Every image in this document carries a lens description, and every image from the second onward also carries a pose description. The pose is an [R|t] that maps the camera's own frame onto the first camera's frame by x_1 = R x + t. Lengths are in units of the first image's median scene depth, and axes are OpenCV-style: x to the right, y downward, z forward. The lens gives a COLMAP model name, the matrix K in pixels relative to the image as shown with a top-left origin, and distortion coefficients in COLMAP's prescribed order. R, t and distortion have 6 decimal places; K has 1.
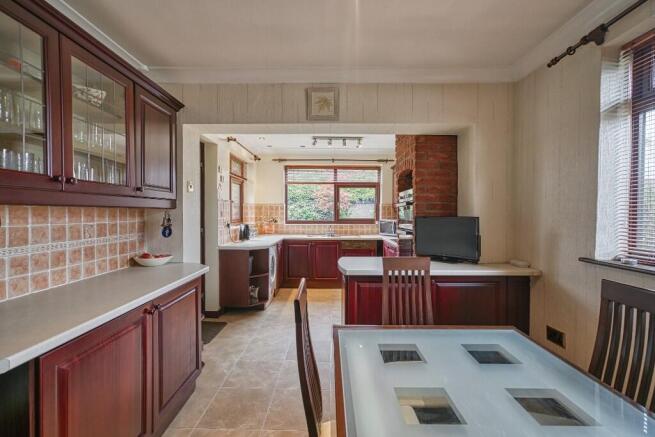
lens RADIAL K [[297.2, 0, 327.3], [0, 297.2, 216.3], [0, 0, 1]] dist [0.000073, 0.000054]
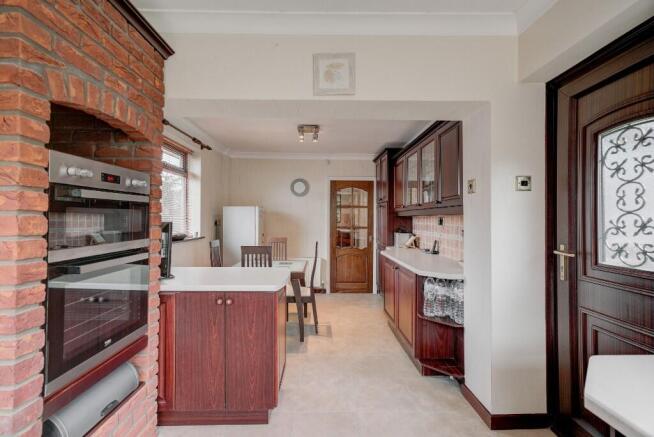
lens RADIAL K [[296.7, 0, 326.5], [0, 296.7, 217.5], [0, 0, 1]] dist [0.000073, 0.000054]
pose [[-0.999722, -0.001166, -0.023541, -0.049884], [-0.001300, 0.999983, 0.005692, -0.021450], [0.023534, 0.005721, -0.999707, 1.846986]]
